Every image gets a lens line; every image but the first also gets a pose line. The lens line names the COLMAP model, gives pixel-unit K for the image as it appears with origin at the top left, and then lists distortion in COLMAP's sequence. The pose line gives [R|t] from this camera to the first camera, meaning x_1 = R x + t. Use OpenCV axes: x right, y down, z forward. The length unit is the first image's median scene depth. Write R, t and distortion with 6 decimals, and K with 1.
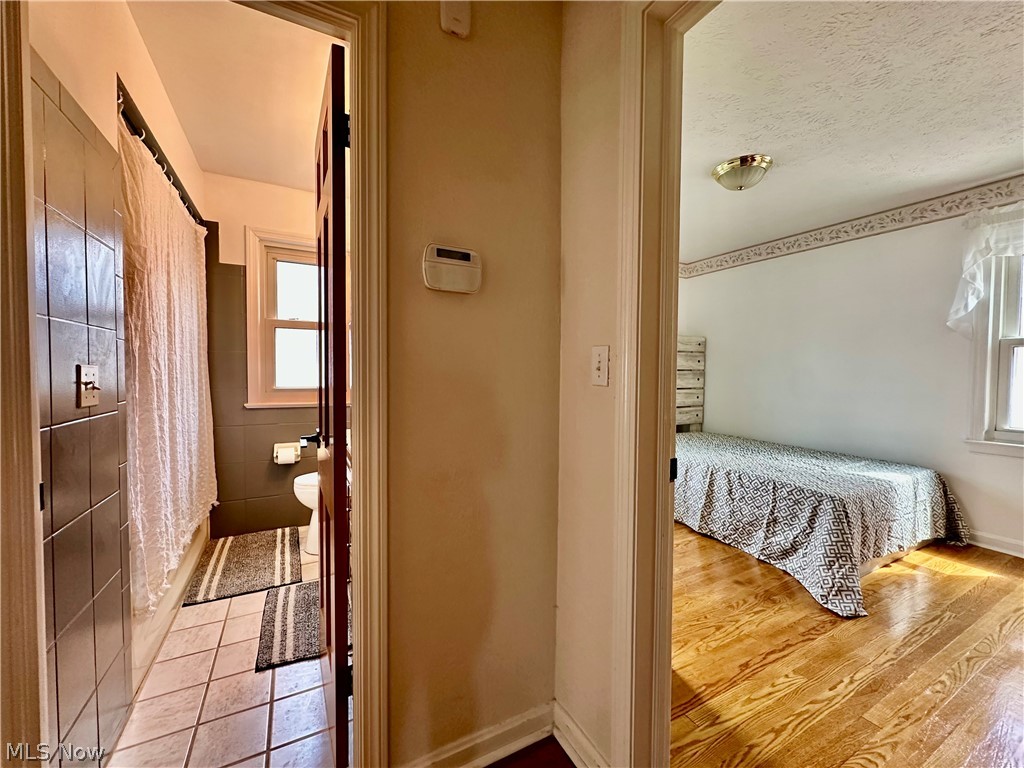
lens RADIAL K [[408.1, 0, 512.0], [0, 408.1, 384.0], [0, 0, 1]] dist [-0.000584, 0.000211]
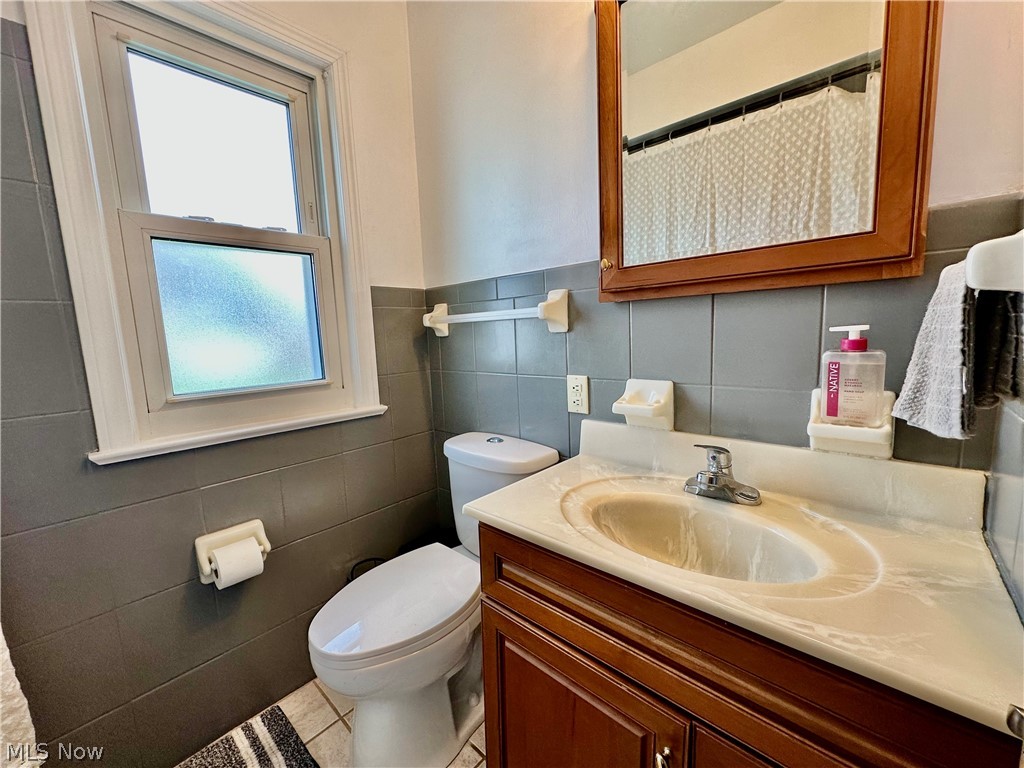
lens RADIAL K [[408.1, 0, 512.0], [0, 408.1, 384.0], [0, 0, 1]] dist [-0.000584, 0.000211]
pose [[0.942639, -0.090217, 0.321392, -0.507995], [0.059157, 0.992695, 0.105151, -0.030738], [-0.328531, -0.080107, 0.941090, 0.674451]]
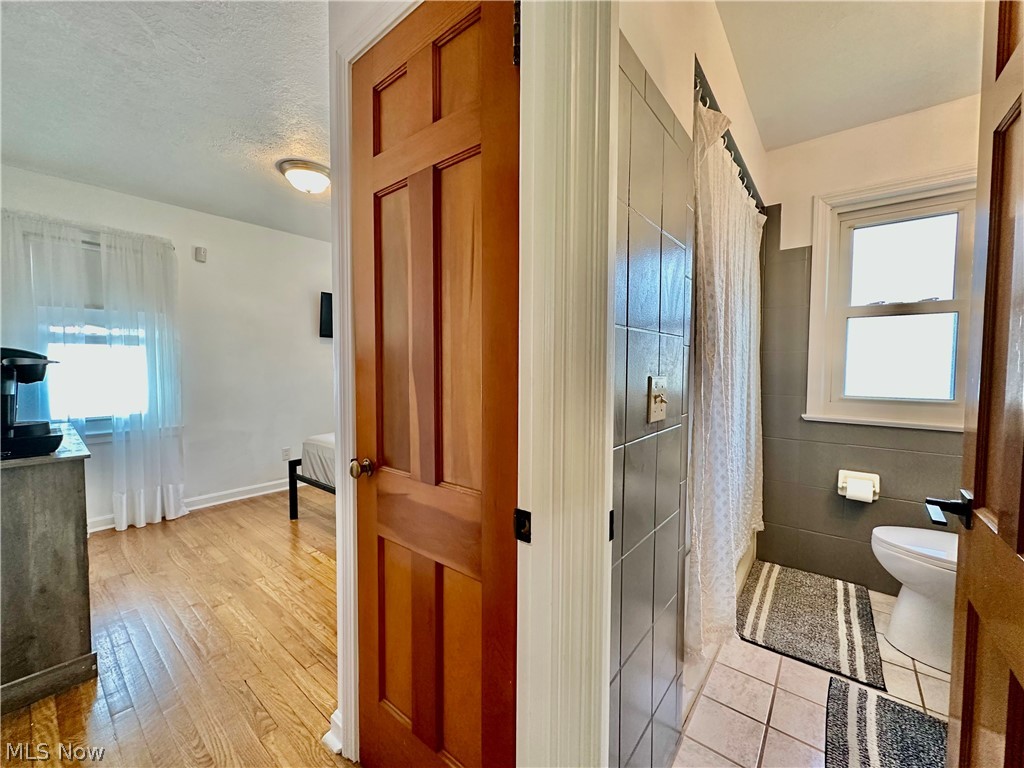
lens RADIAL K [[408.1, 0, 512.0], [0, 408.1, 384.0], [0, 0, 1]] dist [-0.000584, 0.000211]
pose [[0.392128, 0.035024, -0.919244, -0.154174], [-0.028825, 0.999252, 0.025776, -0.020812], [0.919459, 0.016390, 0.392844, 0.161117]]
